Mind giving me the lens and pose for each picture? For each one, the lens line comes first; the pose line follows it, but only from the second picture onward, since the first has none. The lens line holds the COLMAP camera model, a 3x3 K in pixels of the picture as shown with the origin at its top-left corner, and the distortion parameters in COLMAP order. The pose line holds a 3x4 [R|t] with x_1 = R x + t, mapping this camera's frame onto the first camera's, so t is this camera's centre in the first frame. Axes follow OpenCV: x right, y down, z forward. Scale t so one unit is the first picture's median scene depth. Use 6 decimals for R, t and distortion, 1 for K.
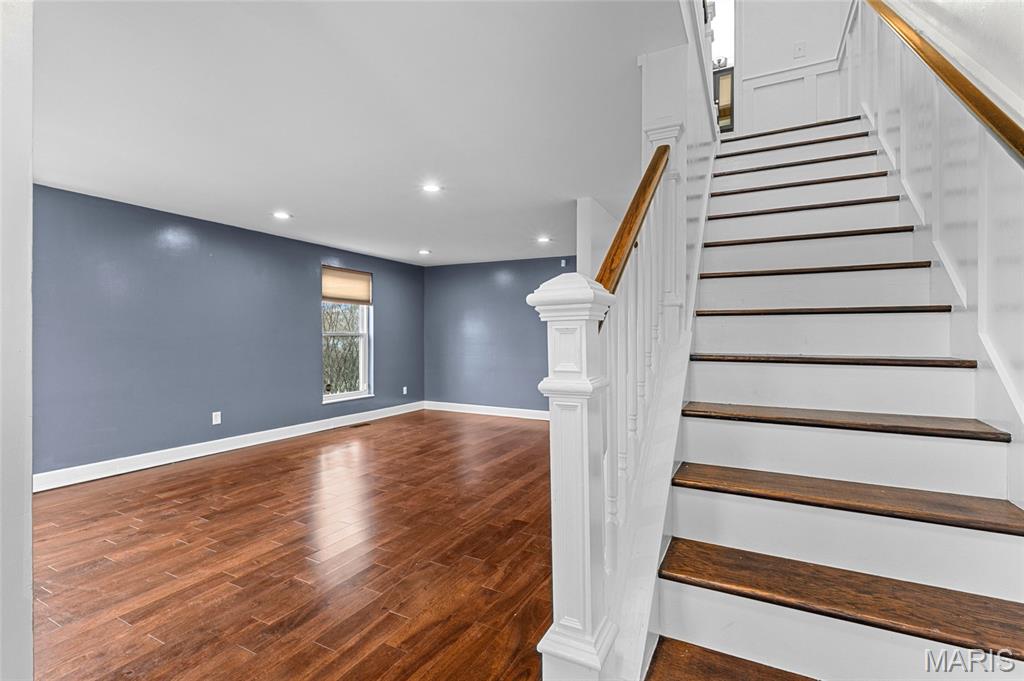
lens RADIAL K [[464.0, 0, 514.9], [0, 464.0, 337.6], [0, 0, 1]] dist [-0.001163, 0.000134]
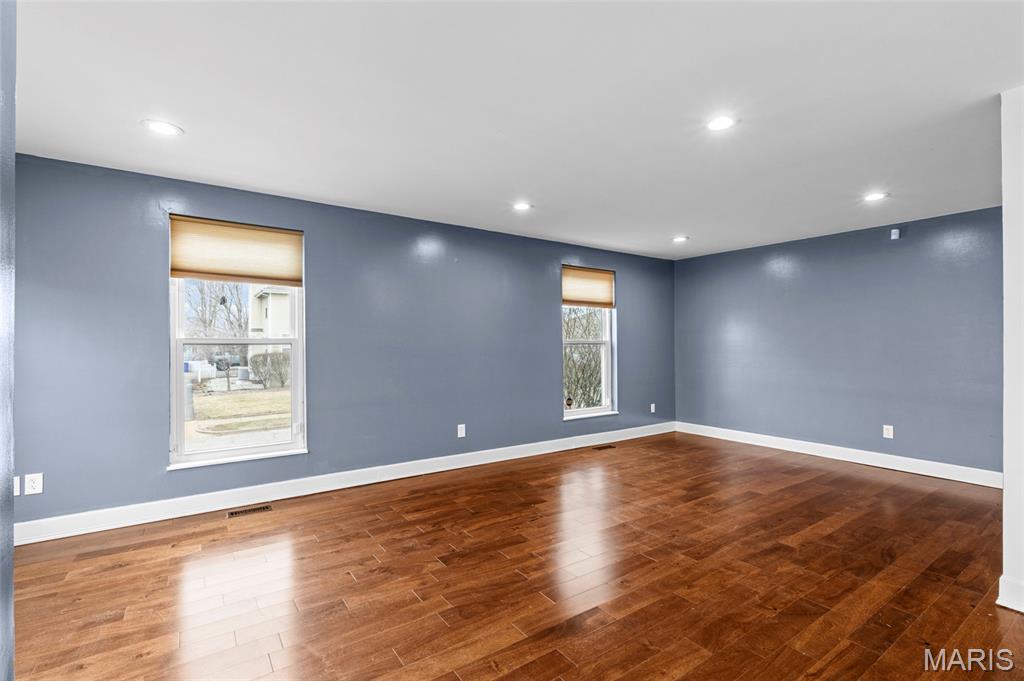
lens RADIAL K [[467.2, 0, 512.0], [0, 467.2, 340.5], [0, 0, 1]] dist [-0.002015, -0.000180]
pose [[0.885151, -0.009502, -0.465208, -0.120319], [0.004527, 0.999920, -0.011811, 0.000172], [0.465283, 0.008348, 0.885123, 0.229451]]
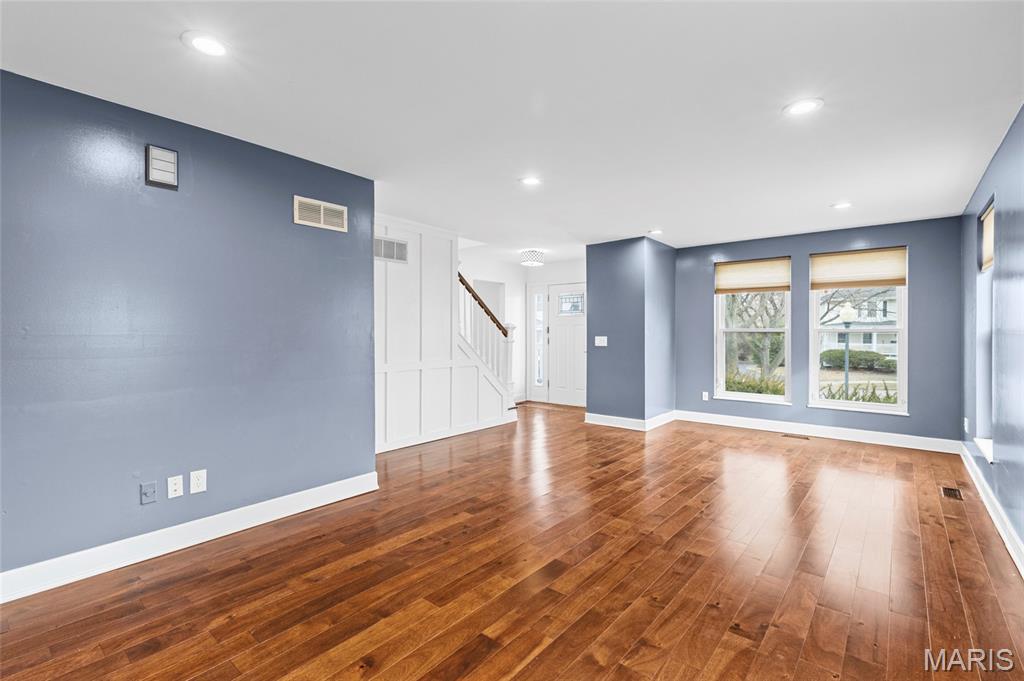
lens RADIAL K [[464.0, 0, 514.9], [0, 464.0, 337.6], [0, 0, 1]] dist [-0.001163, 0.000134]
pose [[-0.977516, -0.007330, 0.210732, -0.314236], [-0.004980, 0.999919, 0.011681, -0.000975], [-0.210800, 0.010369, -0.977474, 1.740318]]
